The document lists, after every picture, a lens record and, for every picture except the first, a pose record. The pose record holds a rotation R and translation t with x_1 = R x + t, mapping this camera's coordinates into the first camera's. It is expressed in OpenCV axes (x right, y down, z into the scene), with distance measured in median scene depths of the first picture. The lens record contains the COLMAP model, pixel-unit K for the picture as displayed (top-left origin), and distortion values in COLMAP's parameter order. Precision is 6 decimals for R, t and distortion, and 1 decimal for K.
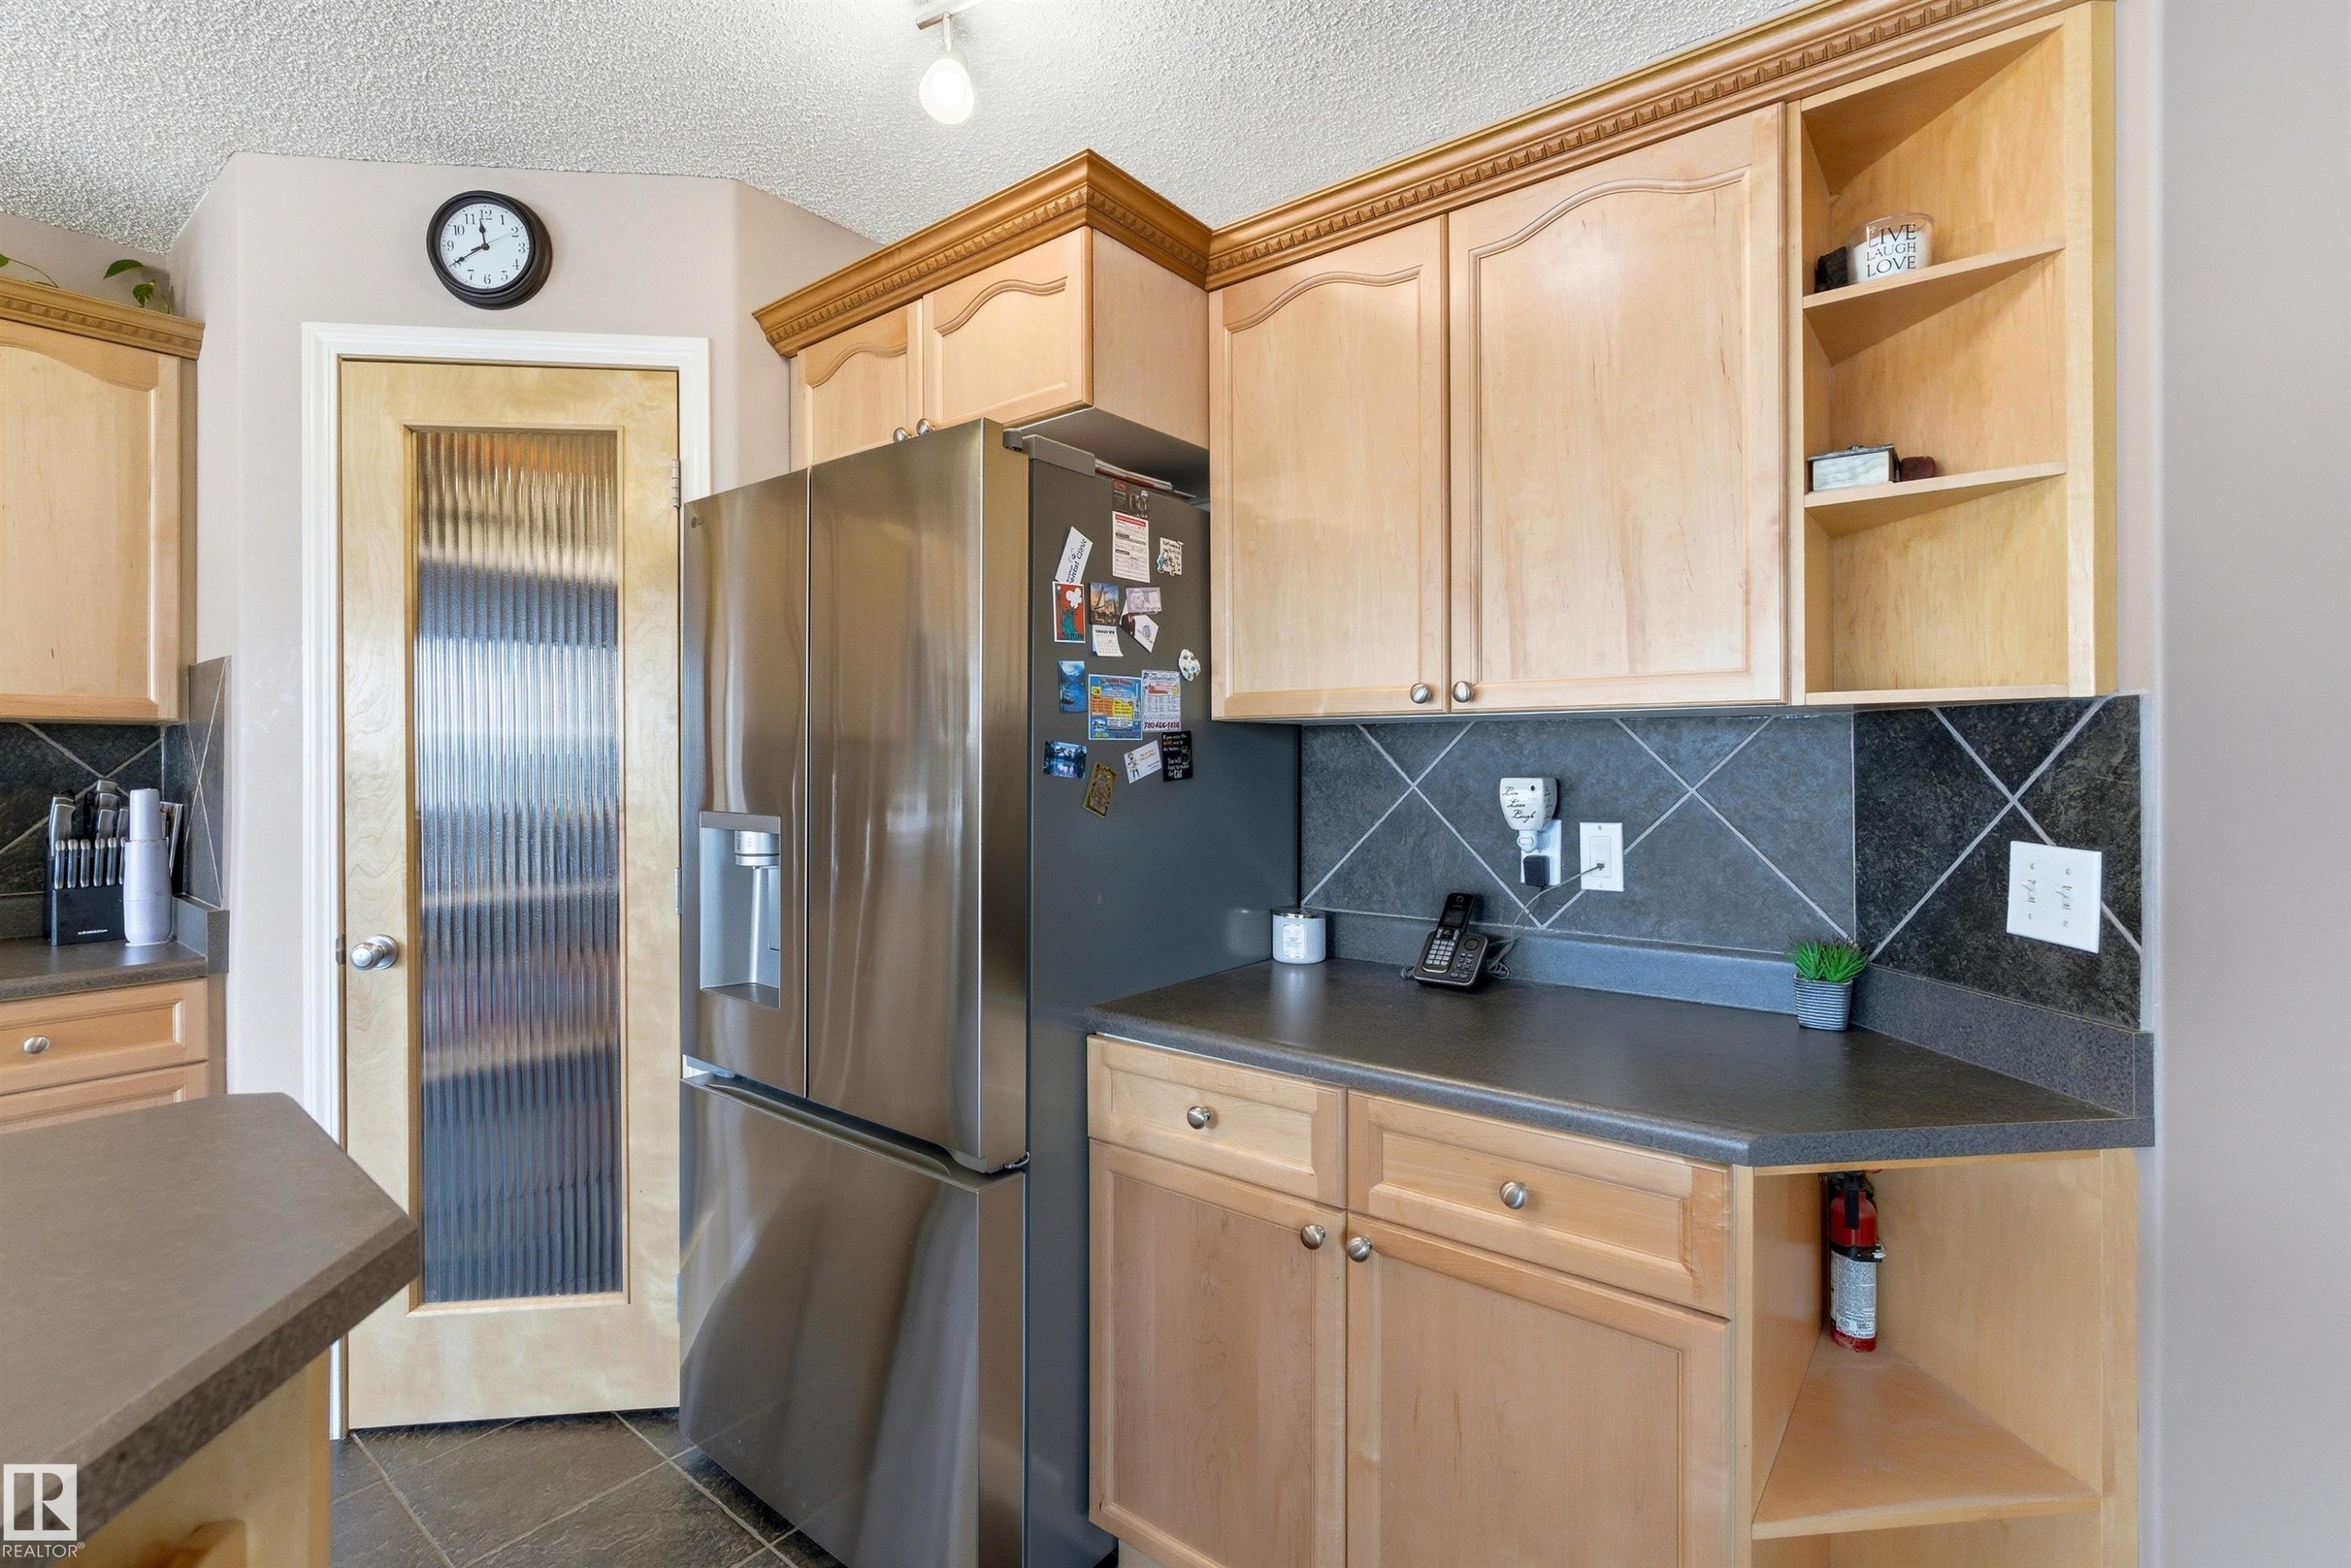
lens RADIAL K [[1065.0, 0, 1191.3], [0, 1065.0, 762.1], [0, 0, 1]] dist [-0.006971, 0.002816]
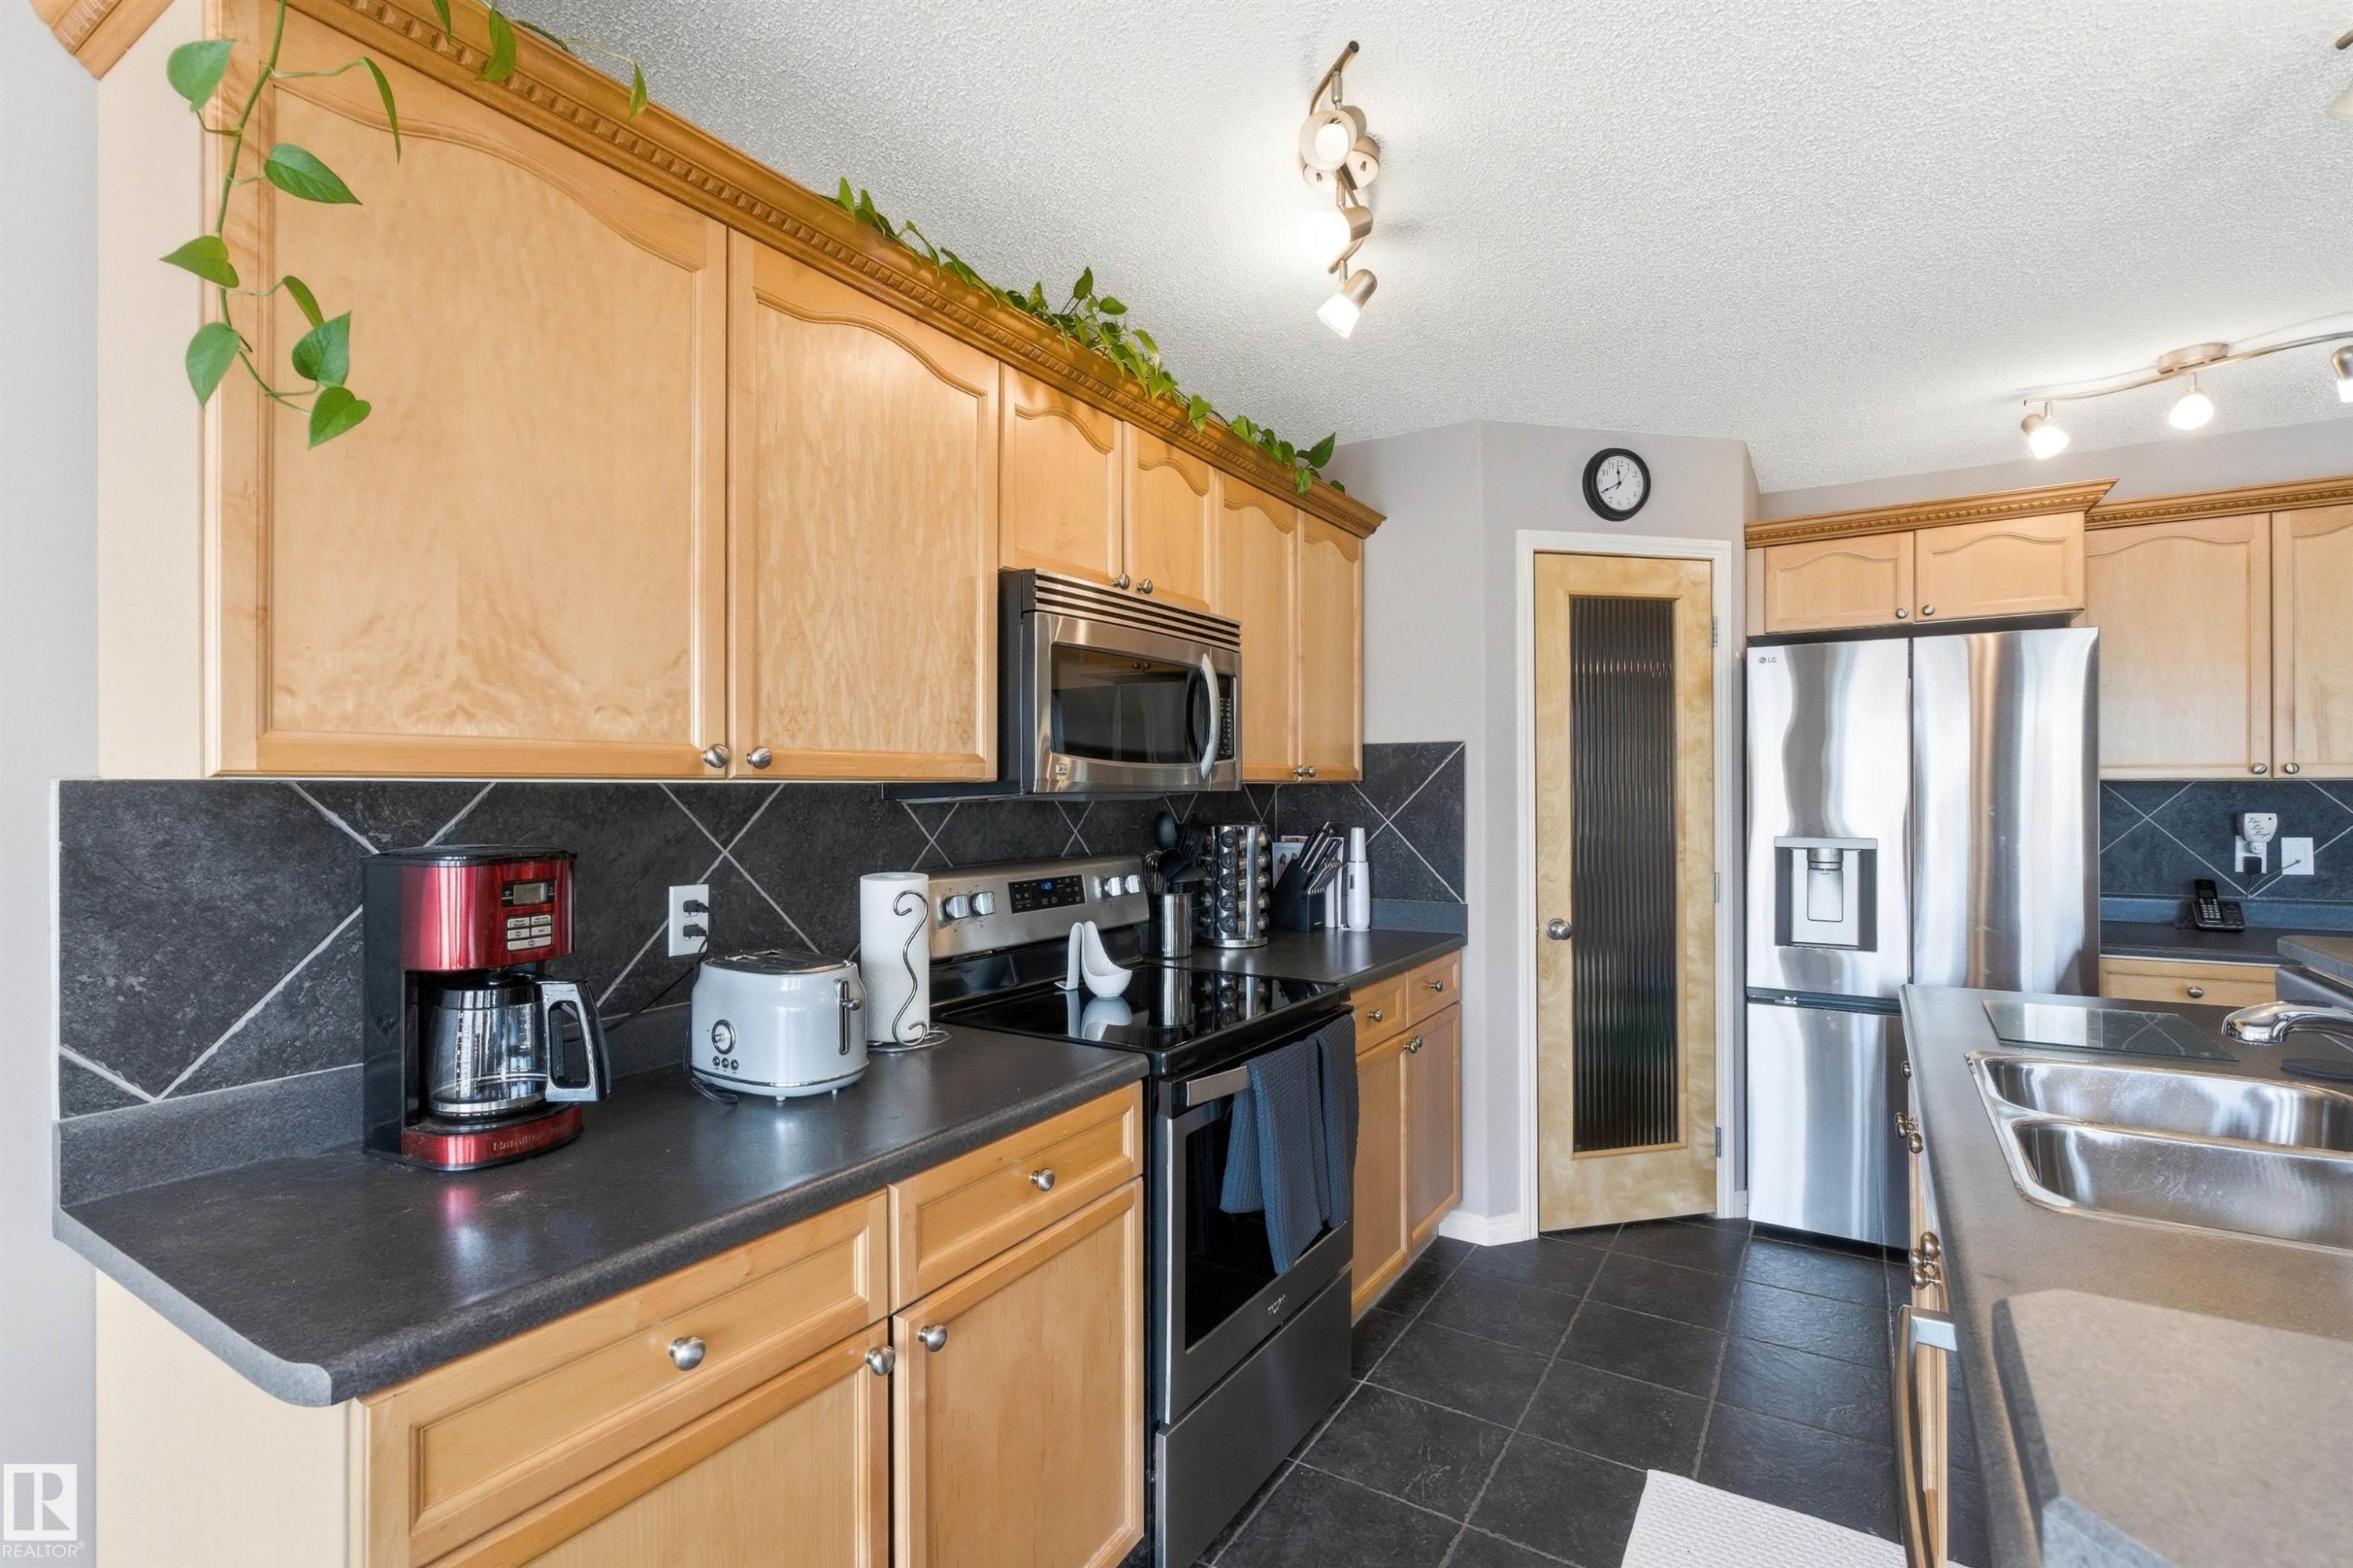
lens RADIAL K [[1066.0, 0, 1160.9], [0, 1066.0, 792.9], [0, 0, 1]] dist [-0.006971, 0.002816]
pose [[0.993404, -0.005668, 0.114528, -1.799967], [0.005593, 0.999984, 0.000973, -0.032189], [-0.114532, -0.000326, 0.993419, -0.590549]]
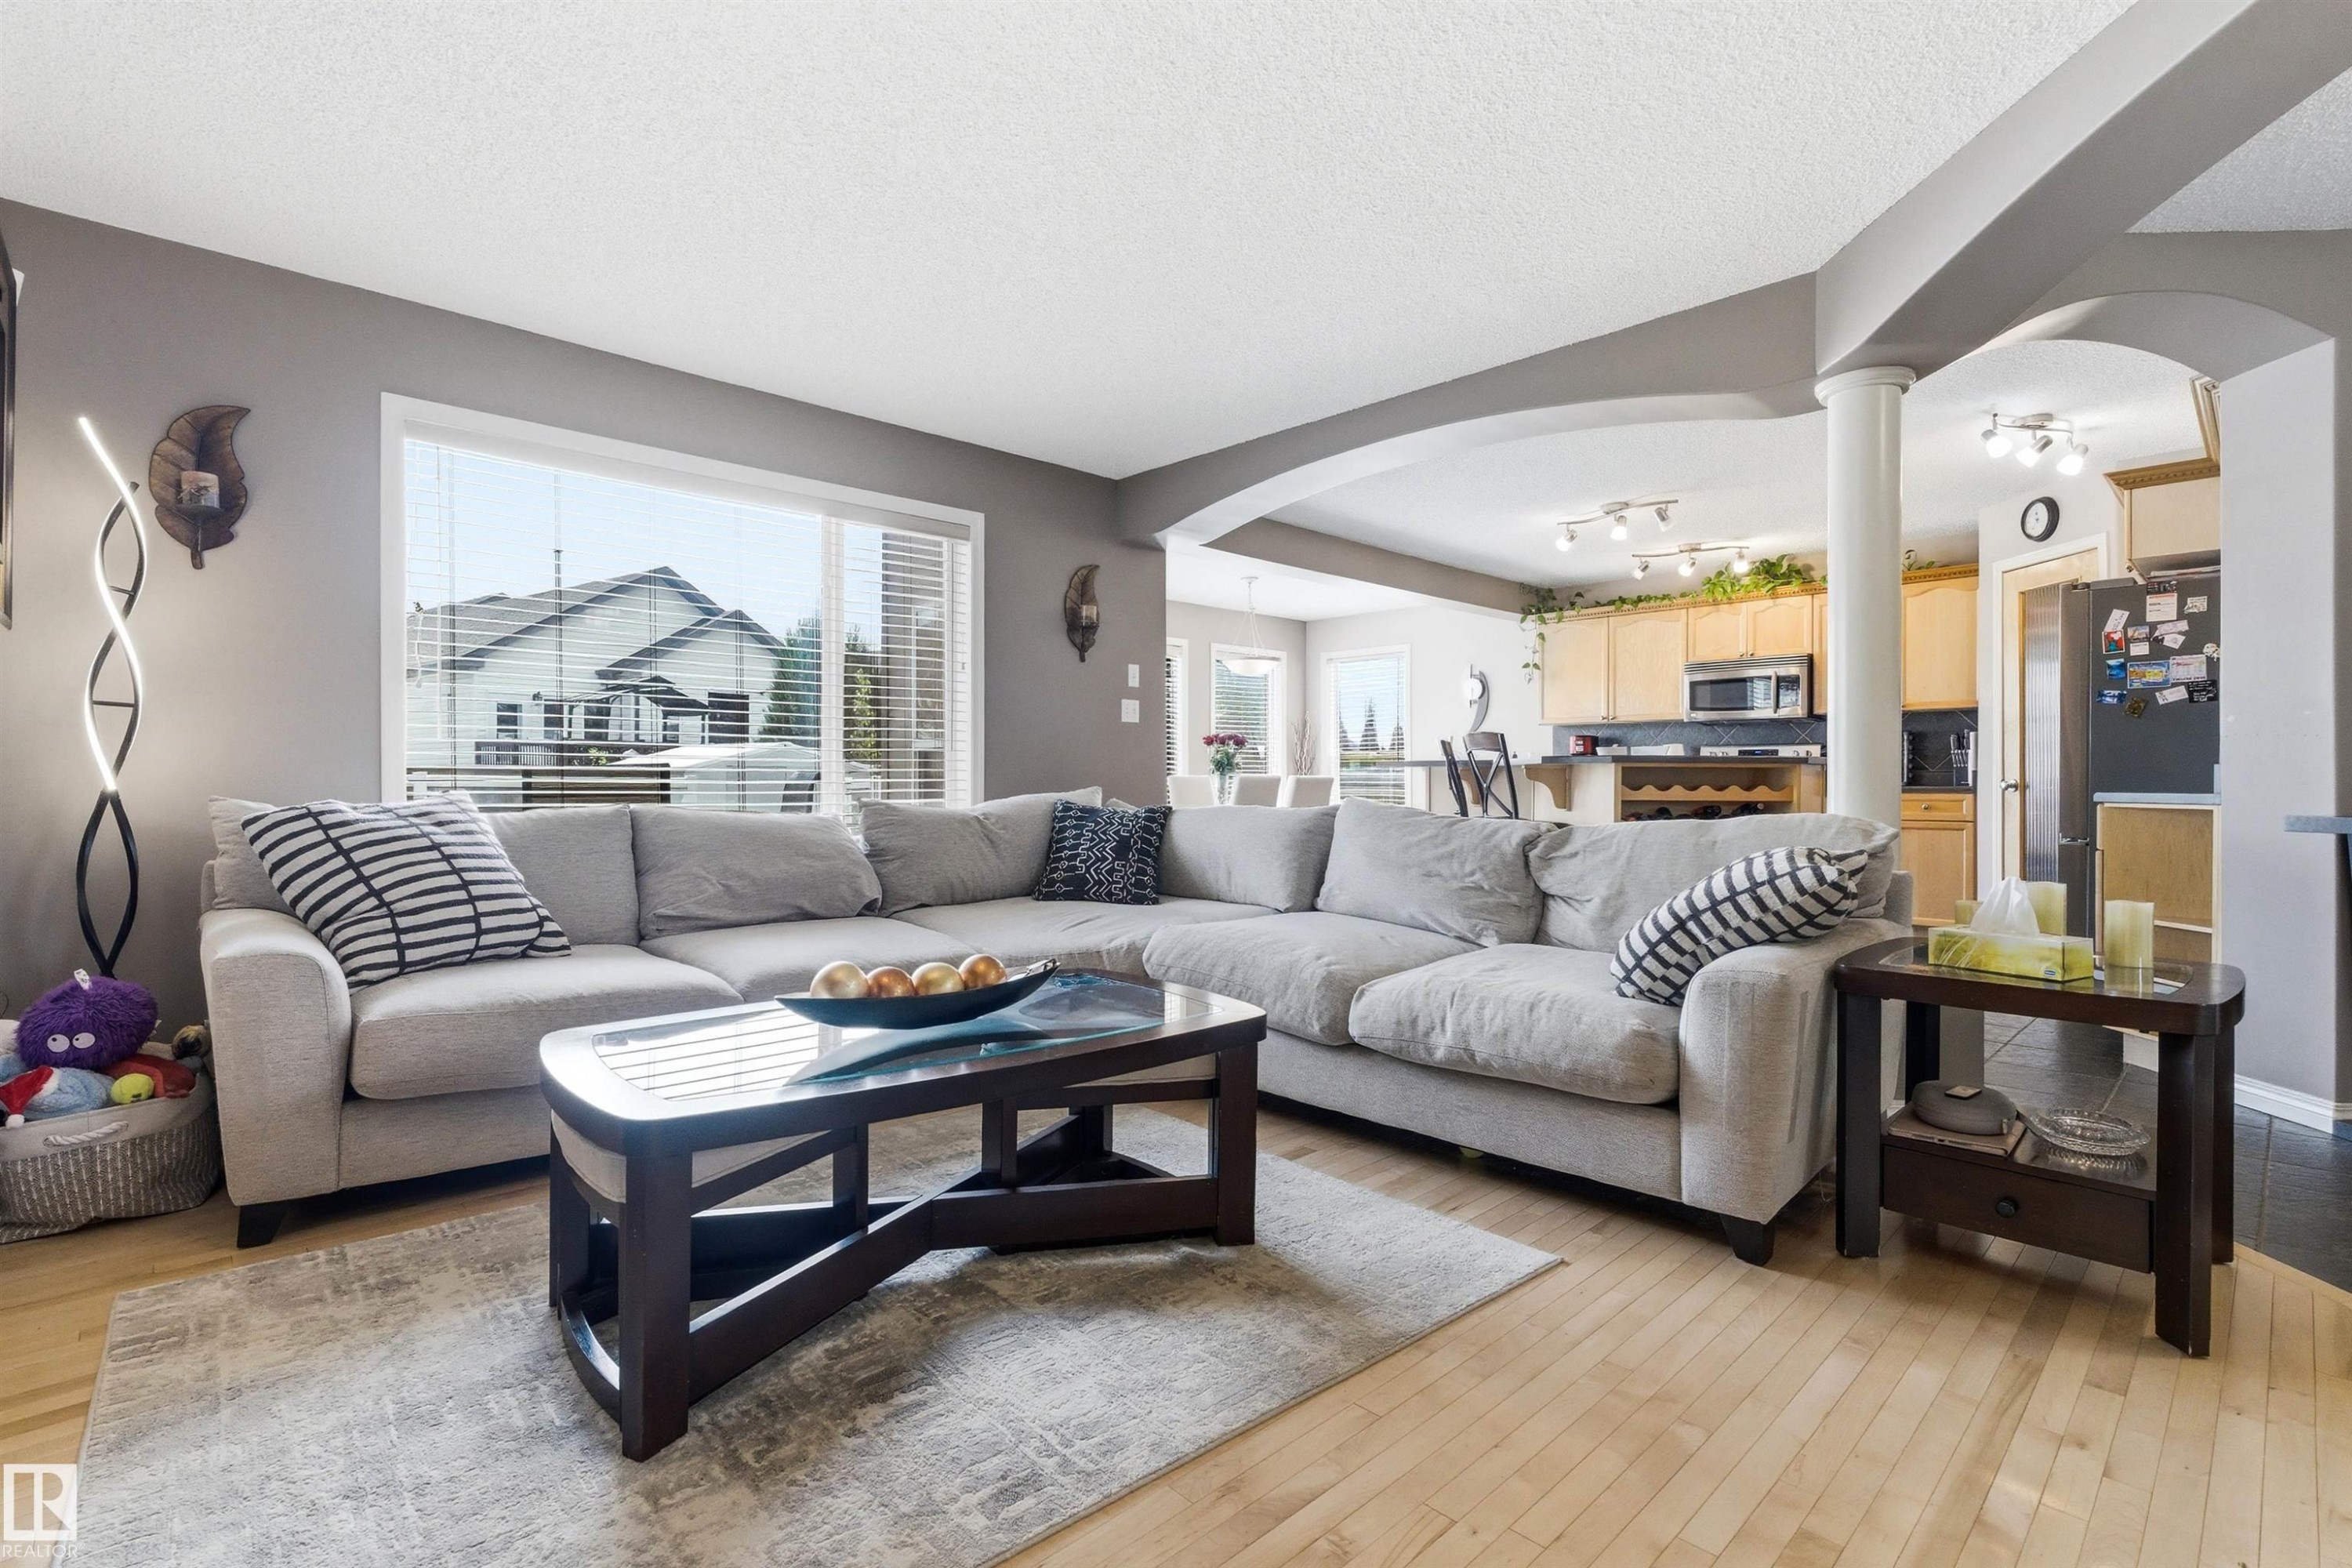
lens RADIAL K [[1065.5, 0, 1173.3], [0, 1065.5, 786.6], [0, 0, 1]] dist [-0.006971, 0.002816]
pose [[-0.148836, 0.009968, -0.988812, 2.676716], [-0.001416, 0.999946, 0.010293, 0.185236], [0.988861, 0.002932, -0.148814, -0.867138]]
